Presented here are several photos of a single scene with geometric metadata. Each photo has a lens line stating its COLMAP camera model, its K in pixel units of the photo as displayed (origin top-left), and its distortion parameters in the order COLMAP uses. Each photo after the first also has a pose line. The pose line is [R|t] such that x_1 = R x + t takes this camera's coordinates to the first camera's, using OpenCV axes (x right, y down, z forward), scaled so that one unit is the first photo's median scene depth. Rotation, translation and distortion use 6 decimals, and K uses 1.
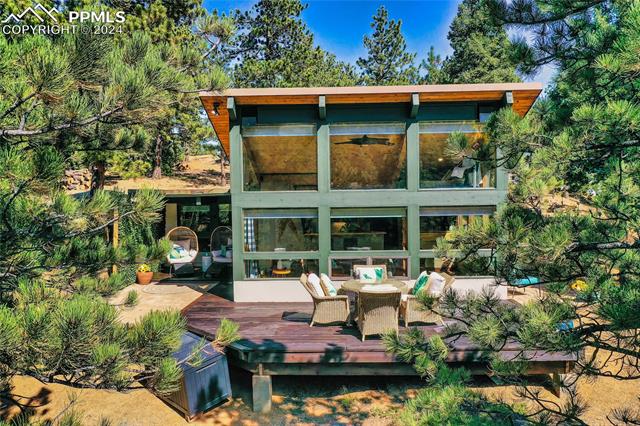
lens RADIAL K [[511.5, 0, 320.0], [0, 511.5, 213.0], [0, 0, 1]] dist [-0.000790, -0.003989]
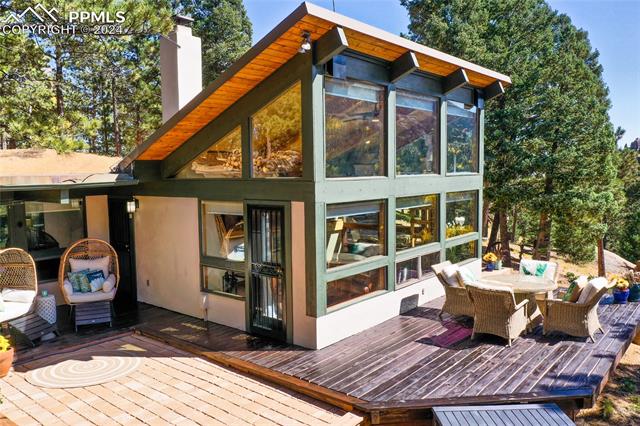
lens RADIAL K [[511.5, 0, 320.0], [0, 511.5, 213.0], [0, 0, 1]] dist [-0.000790, -0.003989]
pose [[0.607992, -0.059886, 0.791681, -0.488560], [0.035232, 0.998204, 0.048452, -0.022074], [-0.793161, -0.001566, 0.609010, 0.448750]]
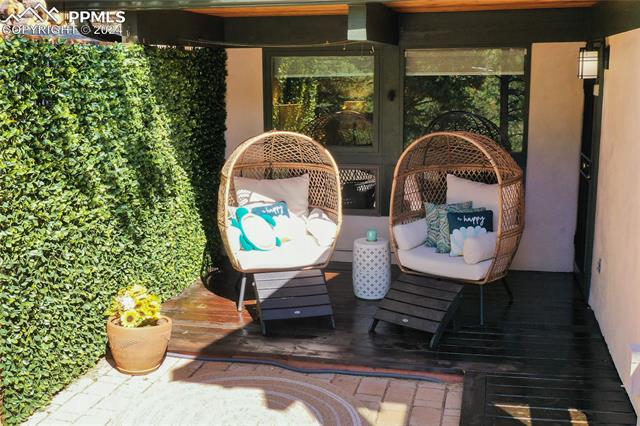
lens RADIAL K [[746.4, 0, 320.0], [0, 746.4, 213.0], [0, 0, 1]] dist [-0.006816, -0.012118]
pose [[0.982482, 0.038026, -0.182434, -0.183618], [-0.007928, 0.986603, 0.162945, 0.005875], [0.186187, -0.158644, 0.969622, 0.638914]]
